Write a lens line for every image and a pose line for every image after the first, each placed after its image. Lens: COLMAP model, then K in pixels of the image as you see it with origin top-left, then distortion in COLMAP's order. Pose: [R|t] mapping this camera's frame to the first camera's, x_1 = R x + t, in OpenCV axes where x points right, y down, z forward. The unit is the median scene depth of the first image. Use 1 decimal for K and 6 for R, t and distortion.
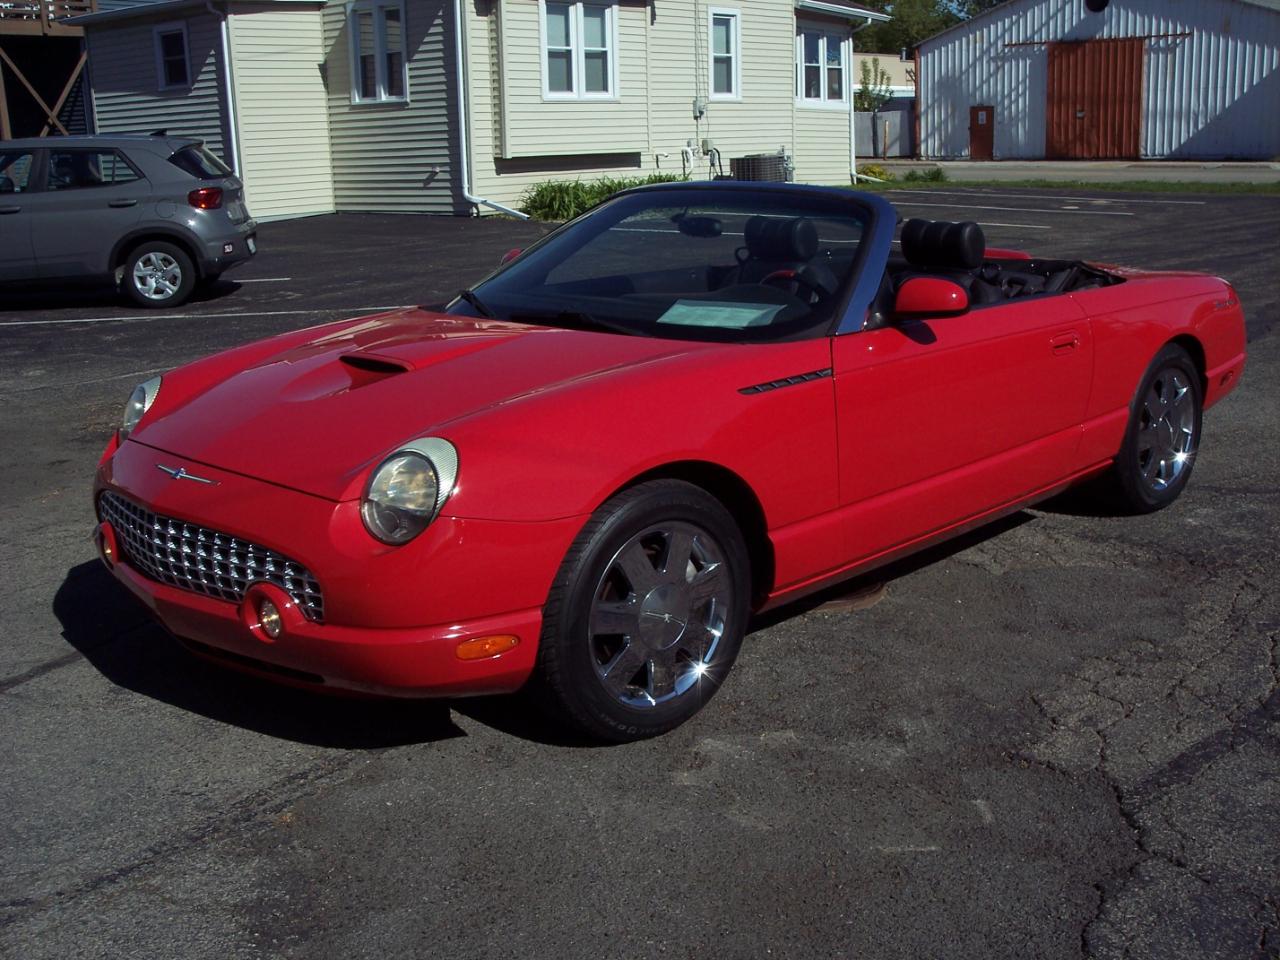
lens RADIAL K [[1455.0, 0, 661.5], [0, 1455.0, 481.9], [0, 0, 1]] dist [-0.159139, 0.264290]
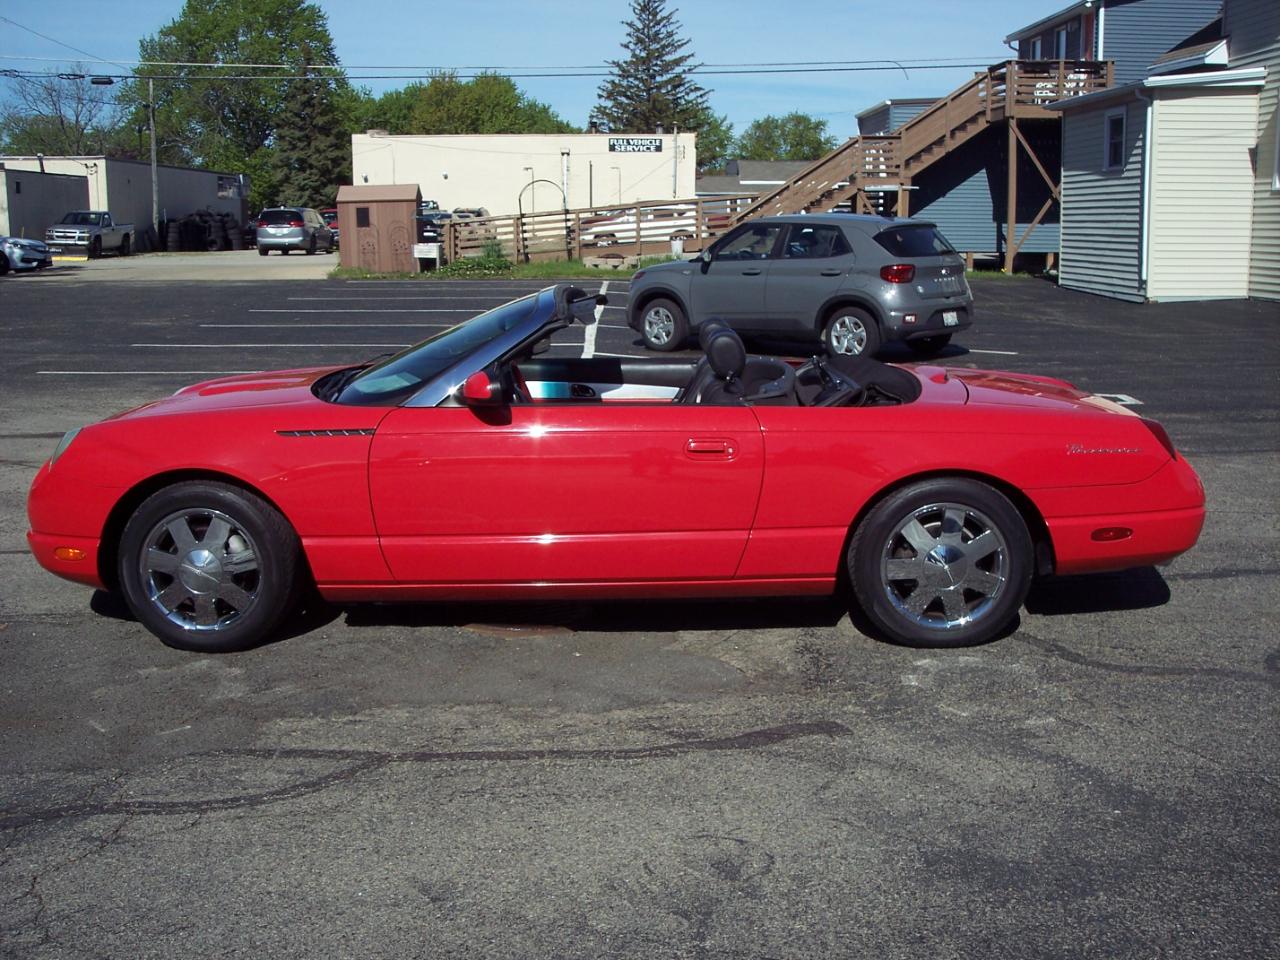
lens RADIAL K [[1455.0, 0, 661.5], [0, 1455.0, 481.9], [0, 0, 1]] dist [-0.159139, 0.264290]
pose [[0.698396, 0.152592, -0.699256, 0.253711], [-0.184494, 0.982372, 0.030107, -0.024462], [0.691523, 0.107982, 0.714238, 0.048932]]
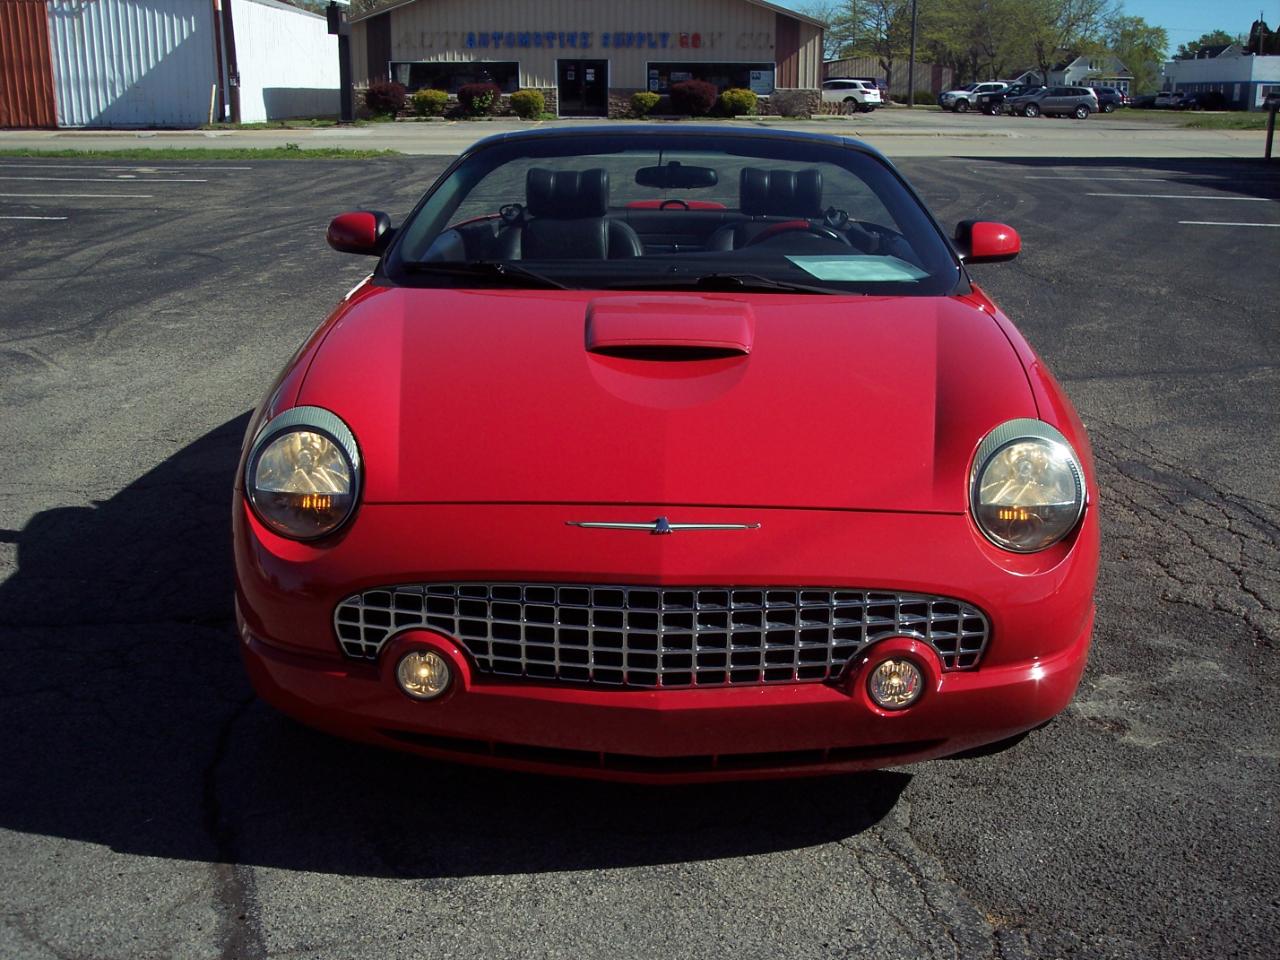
lens RADIAL K [[1455.0, 0, 661.5], [0, 1455.0, 481.9], [0, 0, 1]] dist [-0.159139, 0.264290]
pose [[0.717294, -0.151802, 0.680033, -0.151835], [0.138500, 0.987567, 0.074364, -0.015270], [-0.682867, 0.040844, 0.729400, 0.089911]]
